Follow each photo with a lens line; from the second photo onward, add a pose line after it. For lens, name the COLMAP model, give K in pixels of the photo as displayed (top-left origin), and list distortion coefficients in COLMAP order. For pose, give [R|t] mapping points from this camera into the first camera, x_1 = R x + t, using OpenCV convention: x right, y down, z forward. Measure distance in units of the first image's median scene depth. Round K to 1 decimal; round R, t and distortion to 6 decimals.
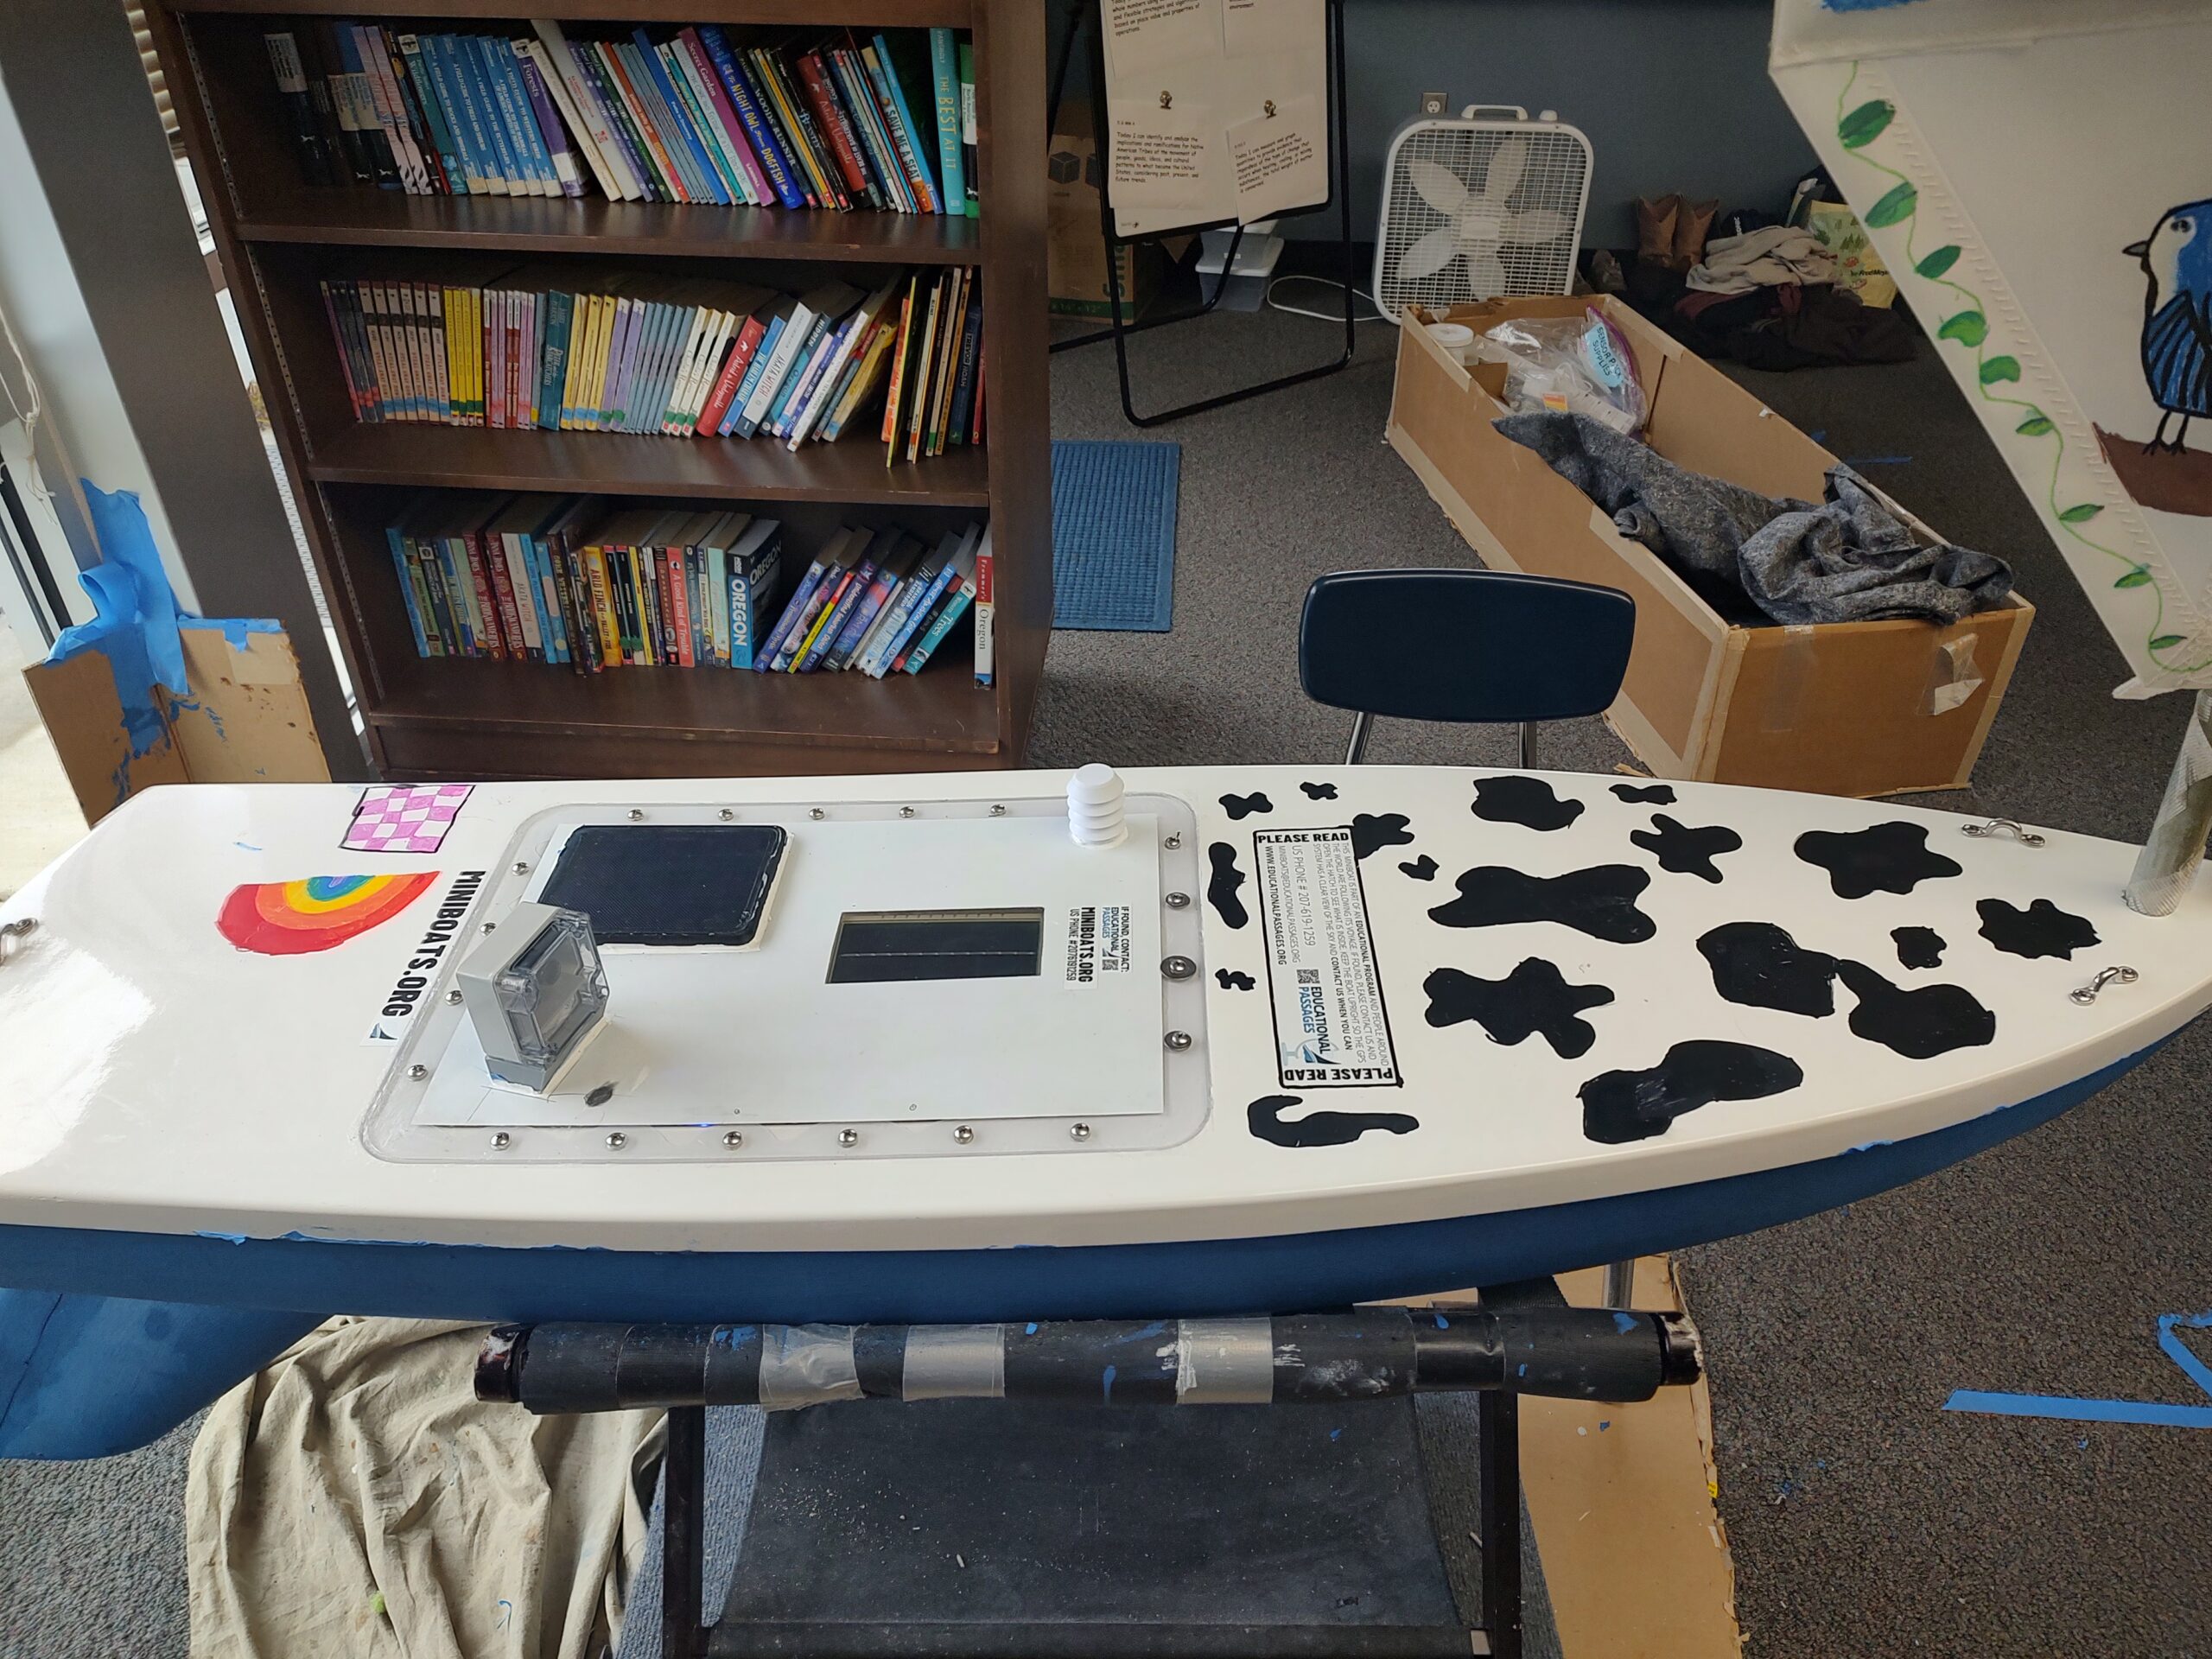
lens RADIAL K [[1584.4, 0, 1104.5], [0, 1584.4, 825.3], [0, 0, 1]] dist [0.018315, -0.019496]
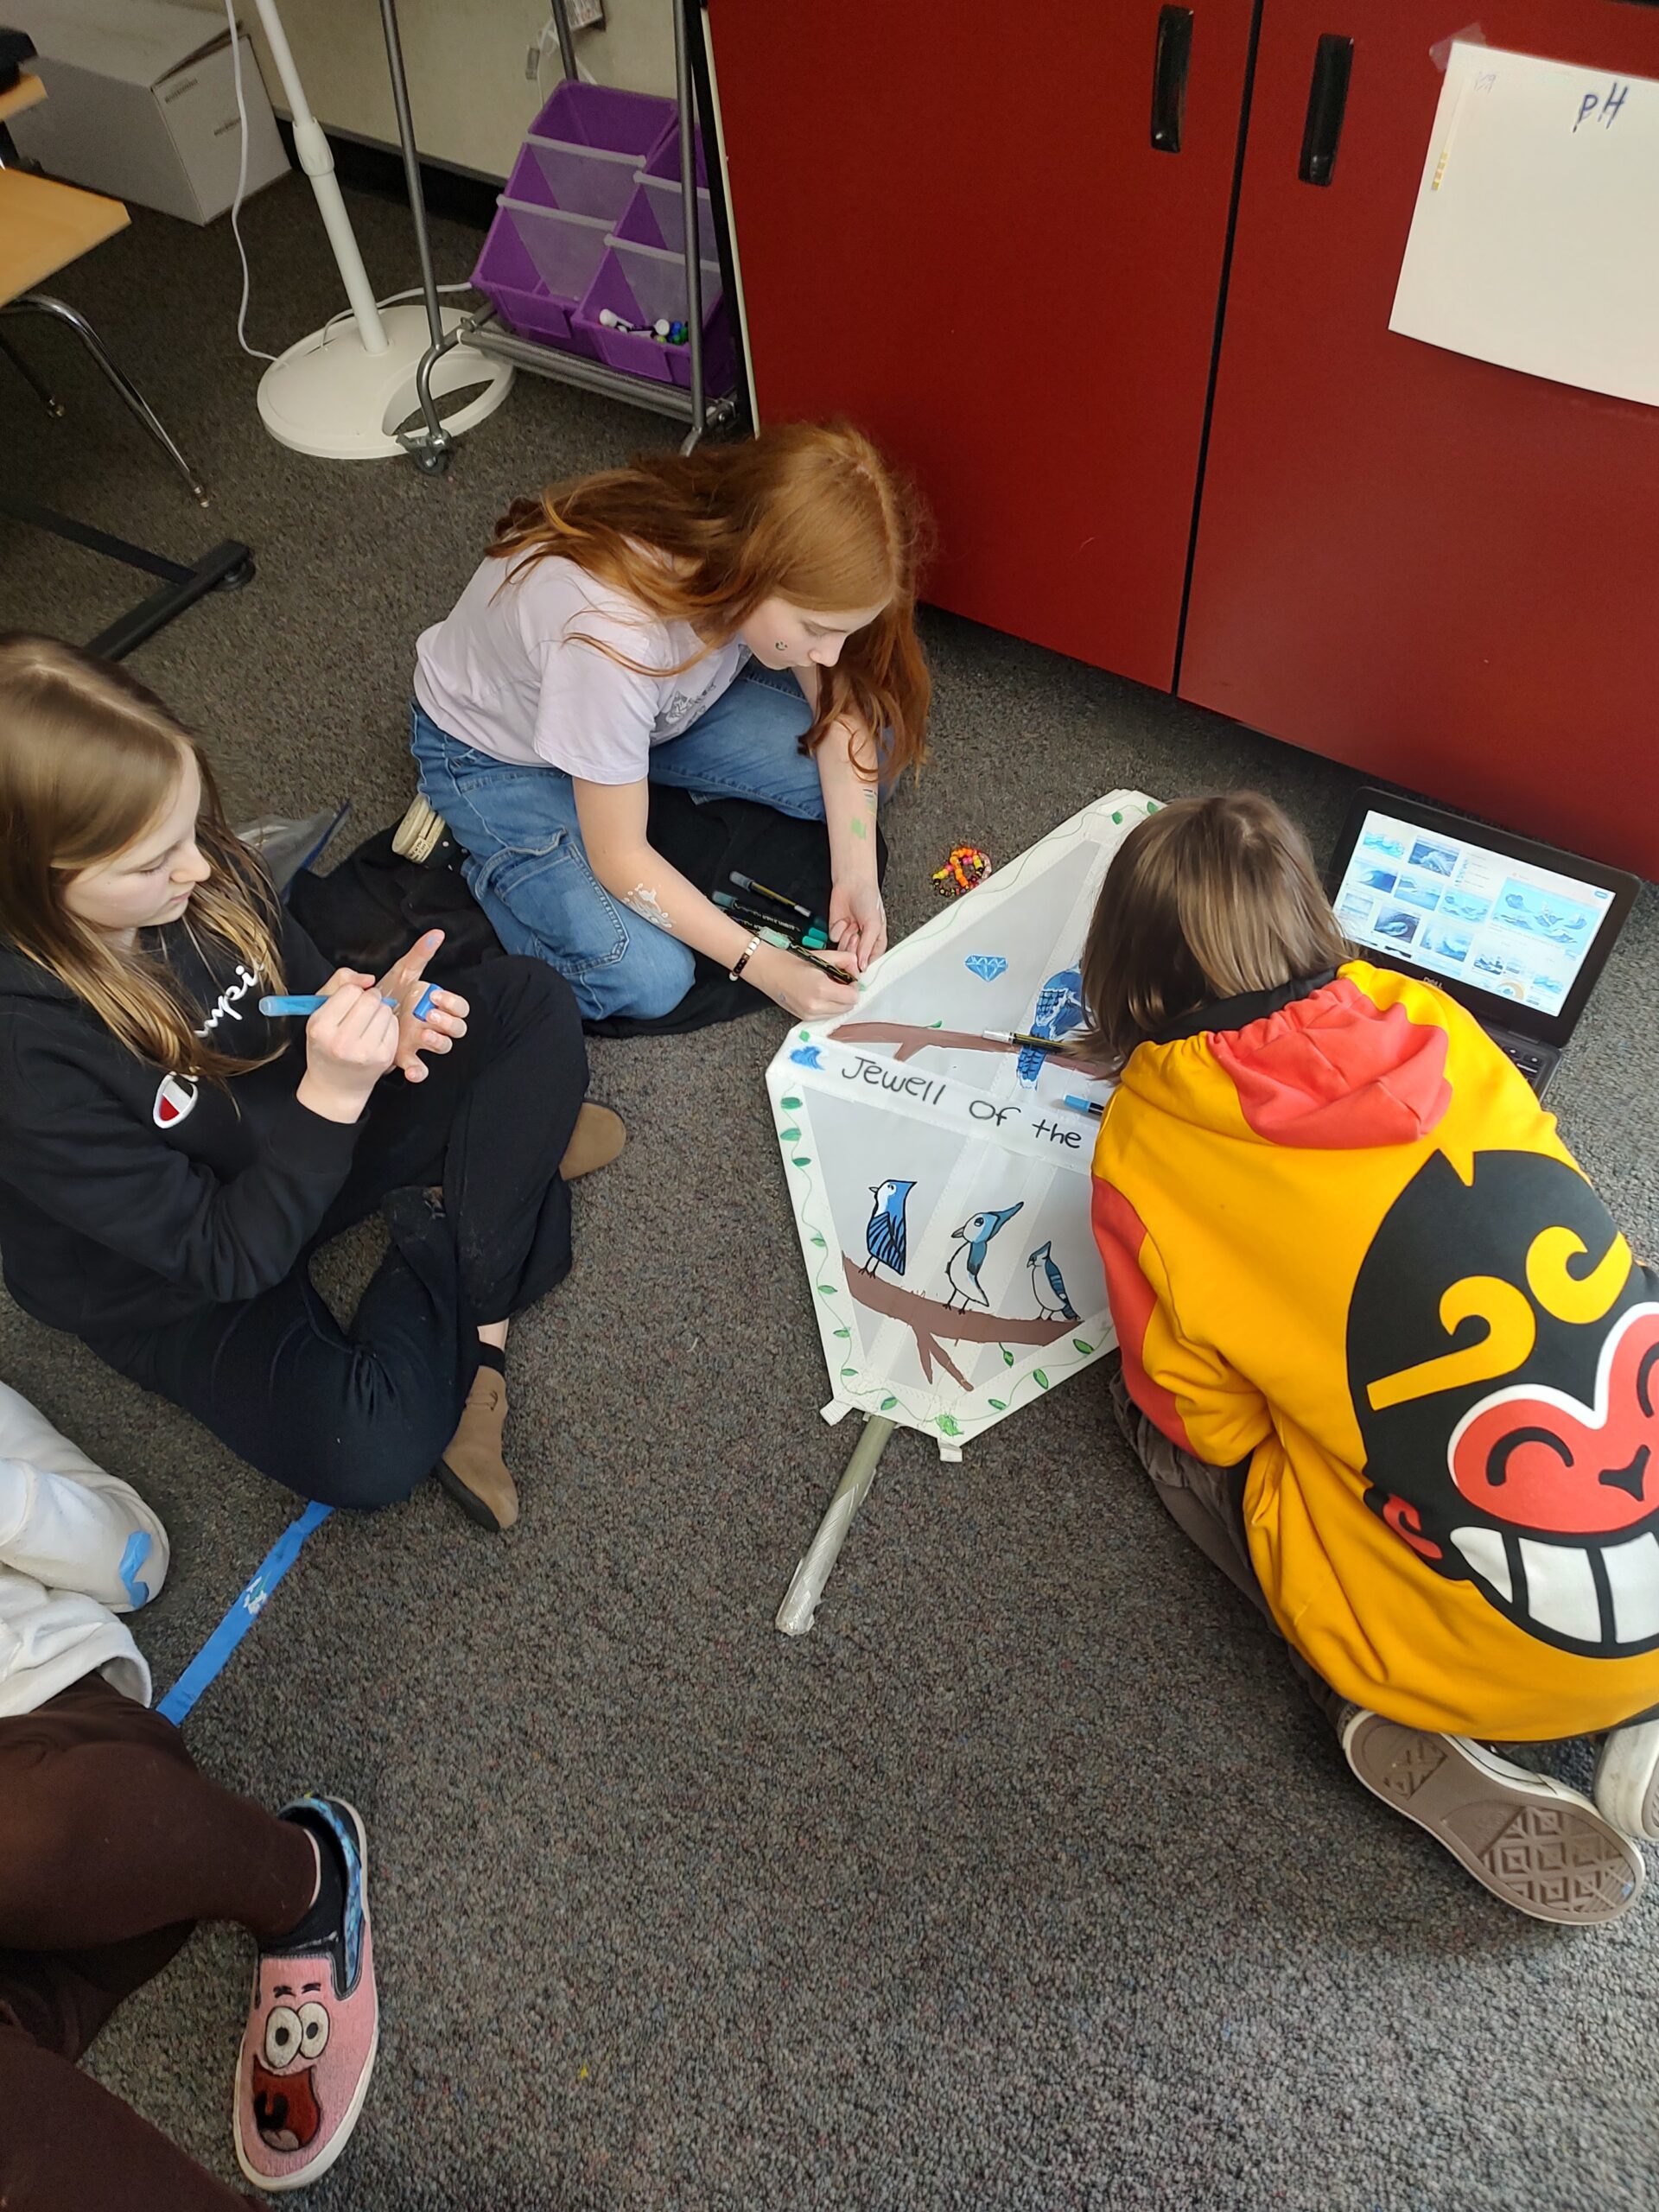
lens RADIAL K [[1584.4, 0, 818.5], [0, 1584.4, 1103.8], [0, 0, 1]] dist [0.018315, -0.019496]
pose [[0.848423, 0.495935, -0.185004, 0.892083], [-0.341180, 0.245153, -0.907467, 1.620189], [-0.404690, 0.833036, 0.377197, 0.062464]]
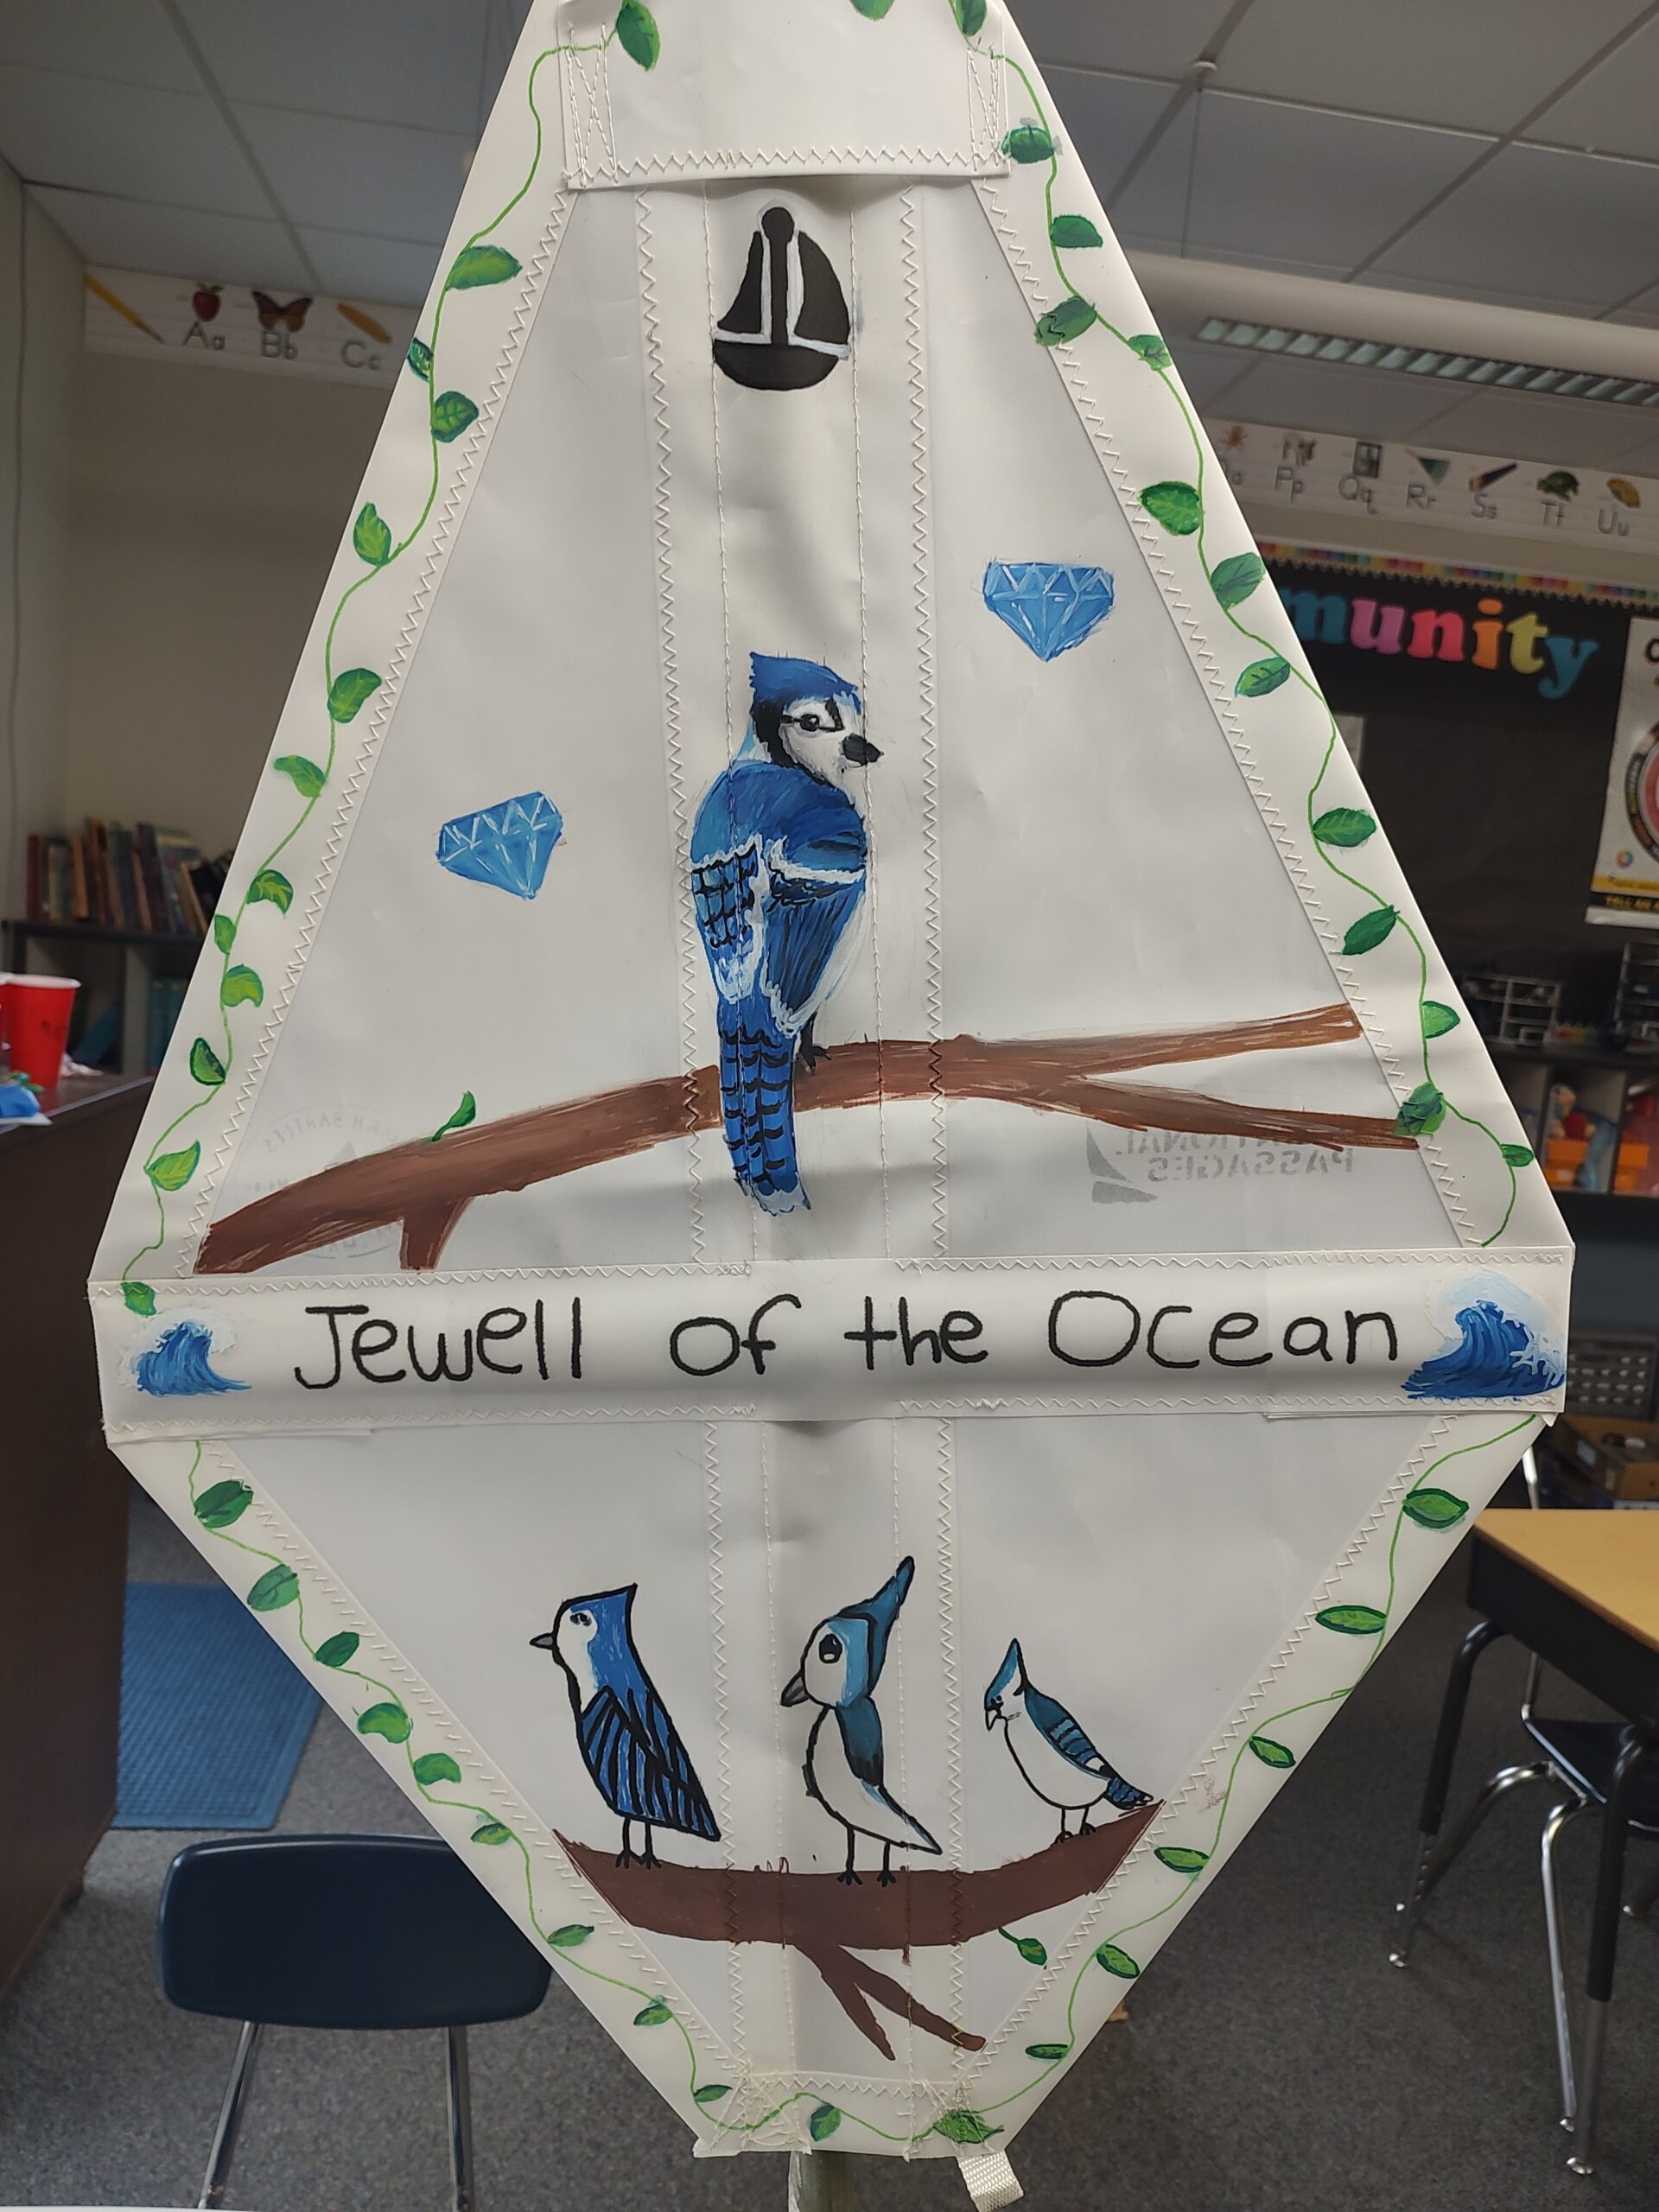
lens RADIAL K [[1584.4, 0, 834.5], [0, 1584.4, 1099.8], [0, 0, 1]] dist [0.018315, -0.019496]
pose [[0.979573, 0.066869, 0.189644, 0.584927], [0.032434, 0.878203, -0.477186, -0.185753], [-0.198454, 0.473590, 0.858096, 0.045073]]
